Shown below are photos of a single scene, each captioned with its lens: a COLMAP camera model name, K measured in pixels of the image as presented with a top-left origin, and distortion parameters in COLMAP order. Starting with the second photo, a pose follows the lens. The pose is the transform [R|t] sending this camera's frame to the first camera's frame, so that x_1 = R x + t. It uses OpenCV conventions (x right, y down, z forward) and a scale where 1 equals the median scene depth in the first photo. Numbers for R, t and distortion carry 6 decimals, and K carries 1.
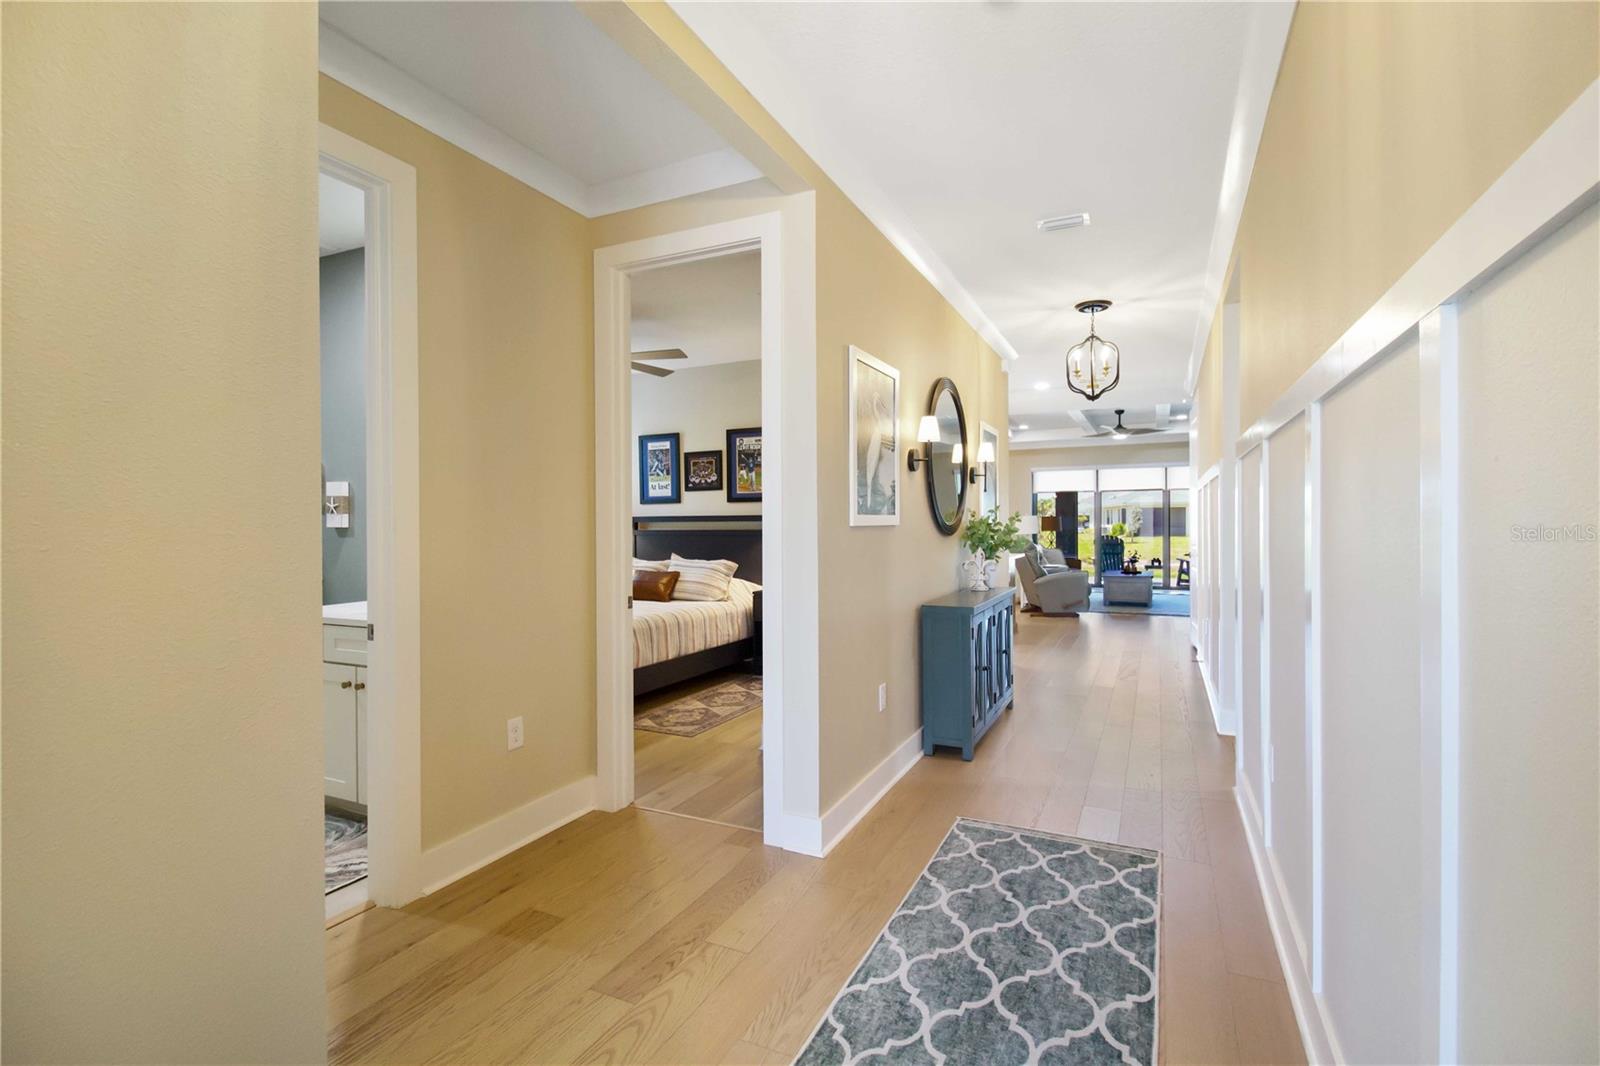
lens RADIAL K [[735.3, 0, 798.9], [0, 735.3, 527.8], [0, 0, 1]] dist [0.016903, -0.012489]
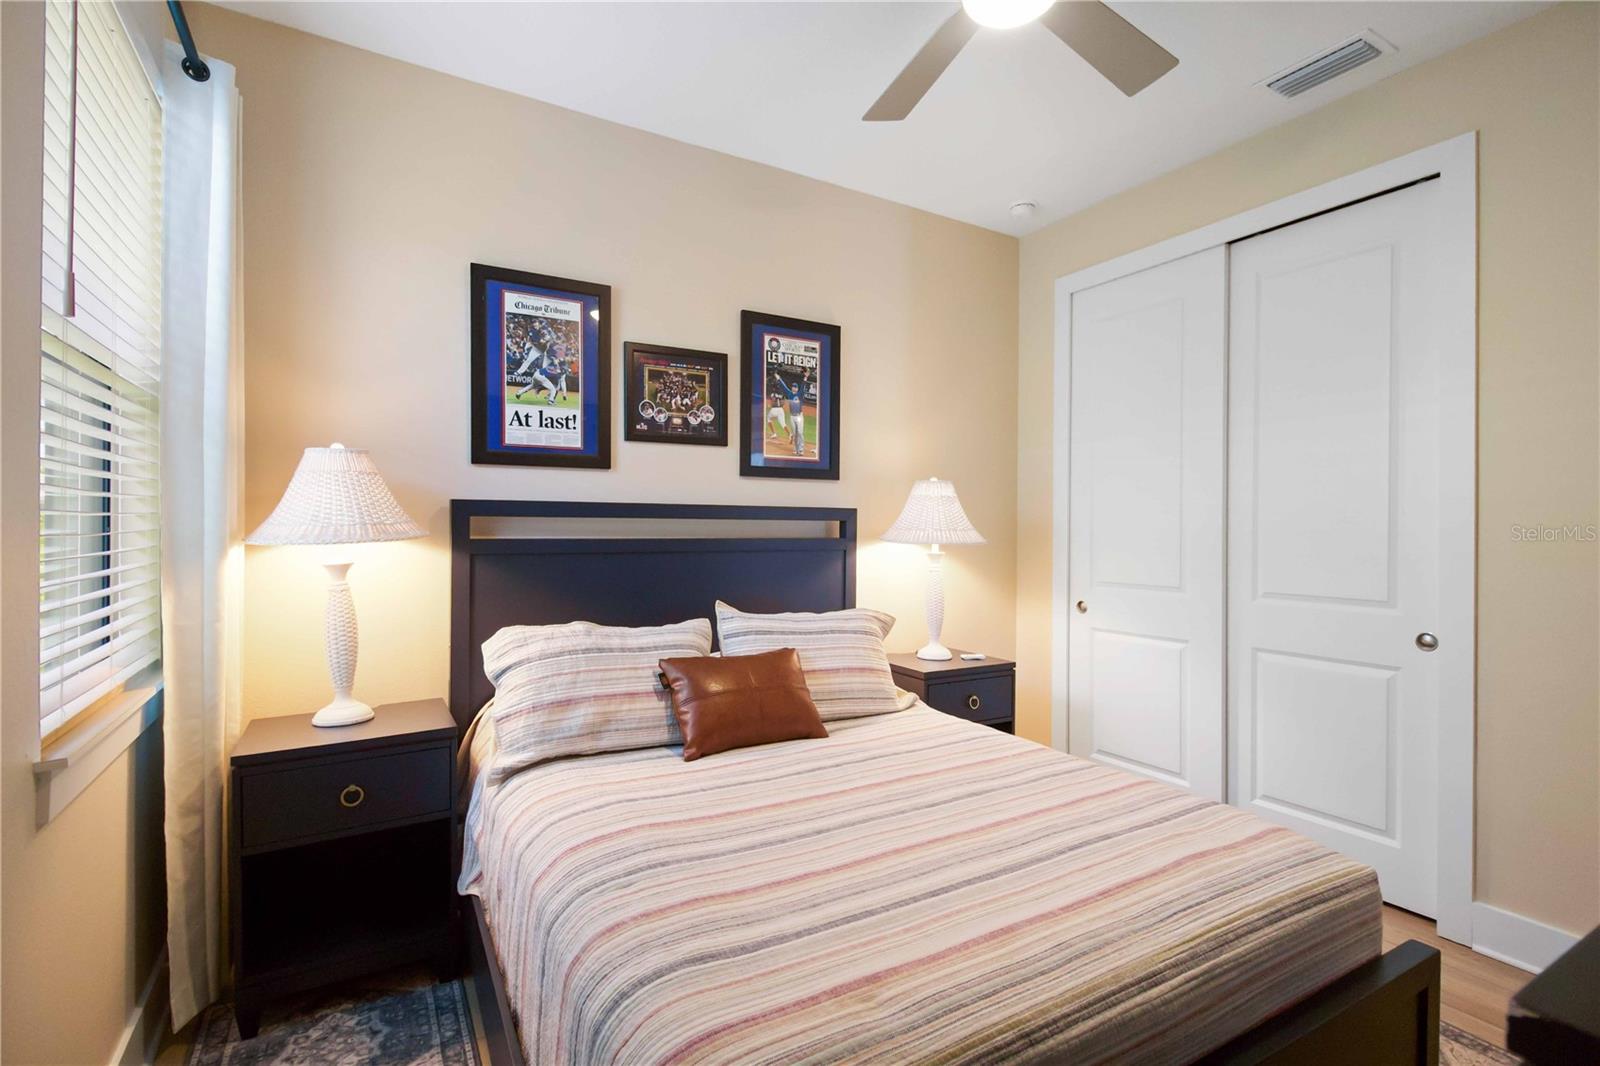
lens RADIAL K [[750.7, 0, 800.0], [0, 750.7, 533.0], [0, 0, 1]] dist [0.016186, -0.000177]
pose [[0.545395, 0.000125, 0.838179, -0.451409], [-0.004945, 0.999983, 0.003068, -0.001886], [-0.838164, -0.005818, 0.545386, 0.720348]]
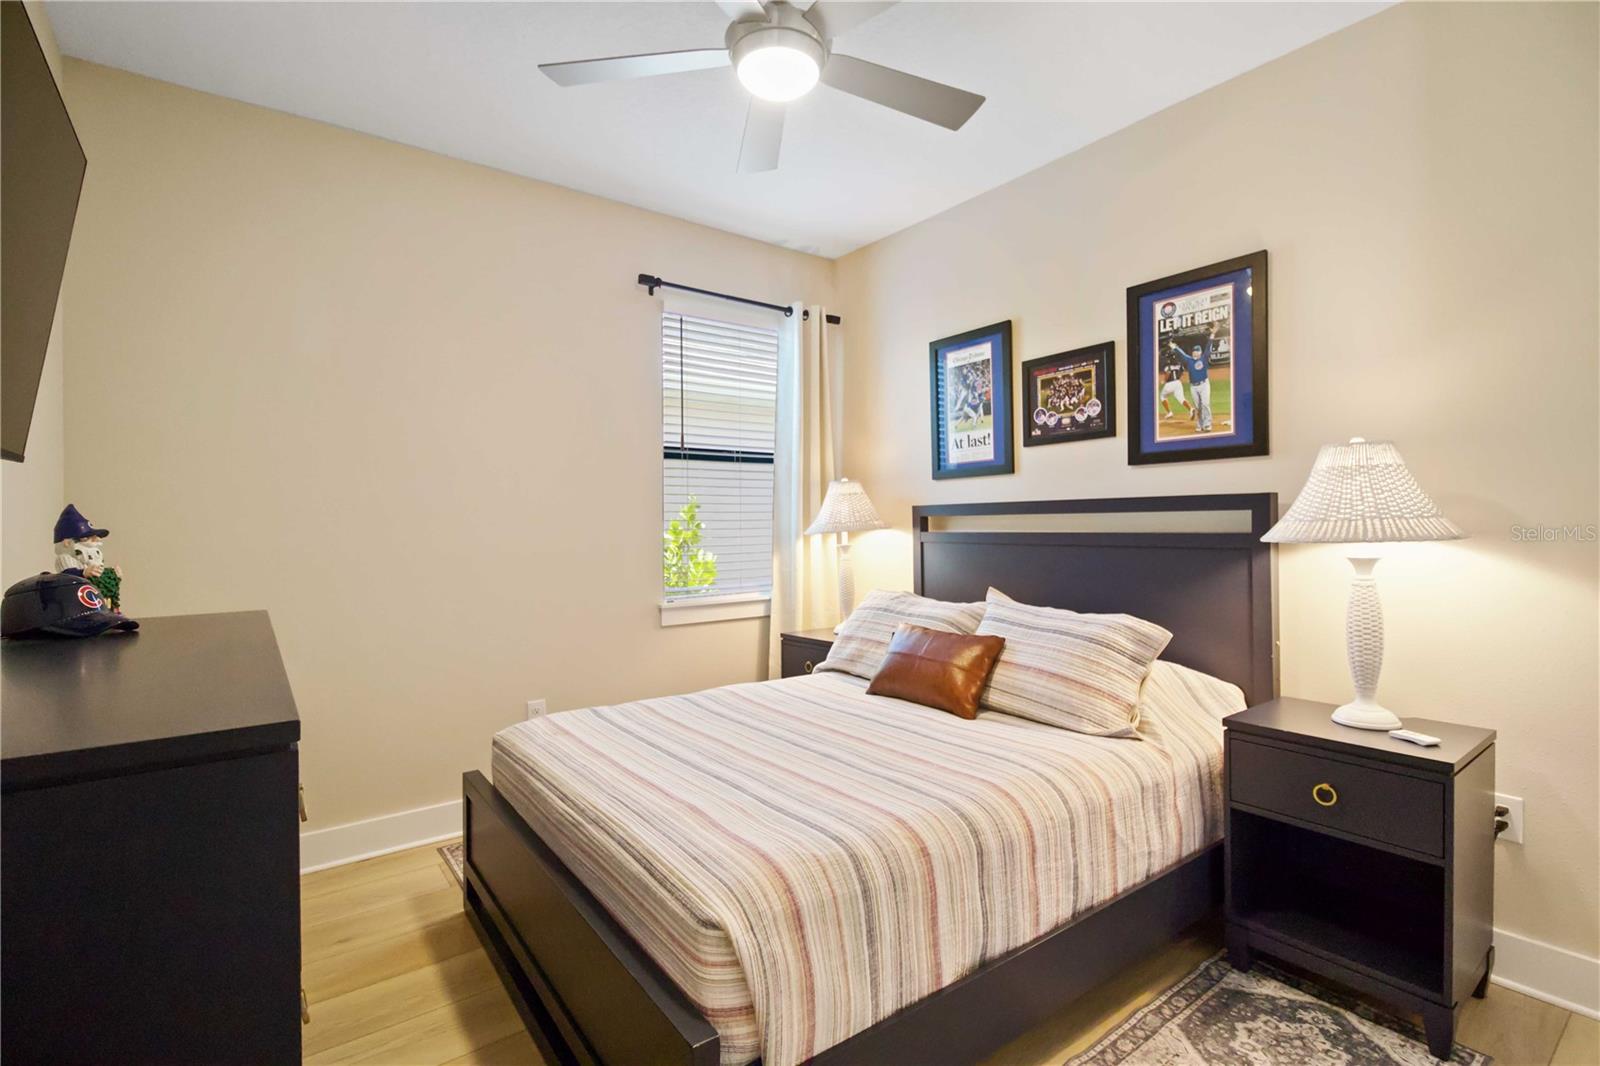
lens RADIAL K [[740.5, 0, 806.8], [0, 740.5, 526.7], [0, 0, 1]] dist [0.020399, -0.013288]
pose [[0.894035, -0.000632, -0.447997, -0.071835], [-0.001171, 0.999992, -0.003748, 0.001085], [0.447996, 0.003875, 0.894027, 0.546888]]
